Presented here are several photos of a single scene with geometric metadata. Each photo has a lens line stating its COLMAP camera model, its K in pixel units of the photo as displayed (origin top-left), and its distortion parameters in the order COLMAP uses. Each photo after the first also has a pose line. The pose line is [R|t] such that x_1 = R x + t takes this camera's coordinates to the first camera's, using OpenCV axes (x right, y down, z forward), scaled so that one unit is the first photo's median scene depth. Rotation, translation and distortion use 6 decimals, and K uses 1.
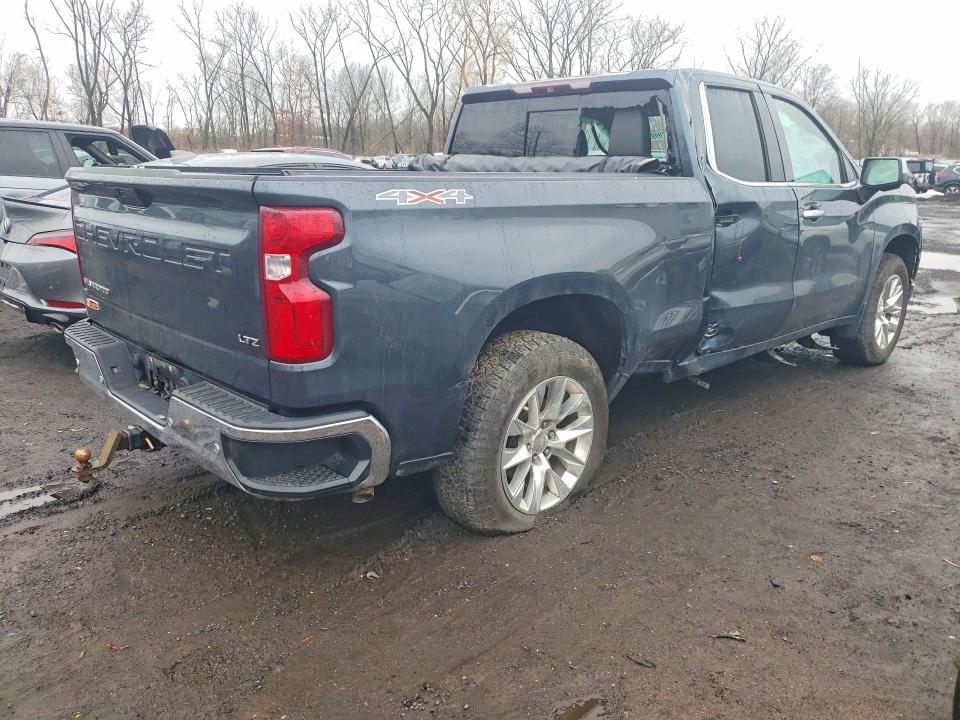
lens RADIAL K [[772.9, 0, 480.0], [0, 772.9, 342.9], [0, 0, 1]] dist [0.011133, 0.002849]
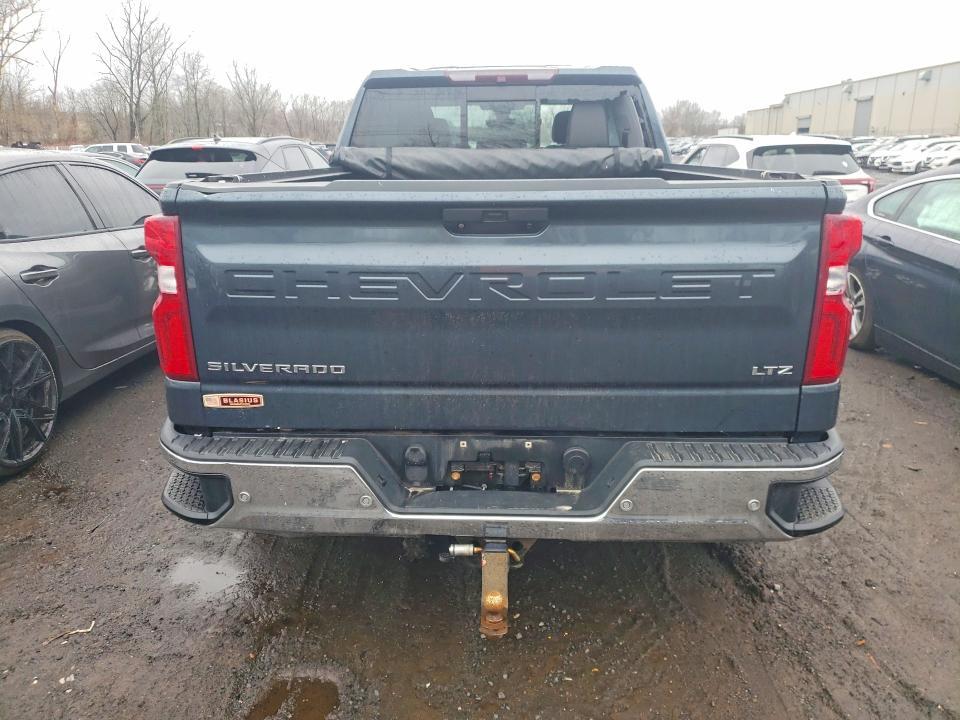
lens RADIAL K [[766.4, 0, 481.2], [0, 766.4, 343.2], [0, 0, 1]] dist [0.007727, 0.004695]
pose [[0.704601, -0.188762, 0.684037, -0.658130], [0.172955, 0.980582, 0.092441, -0.100032], [-0.688203, 0.053174, 0.723567, 0.354149]]
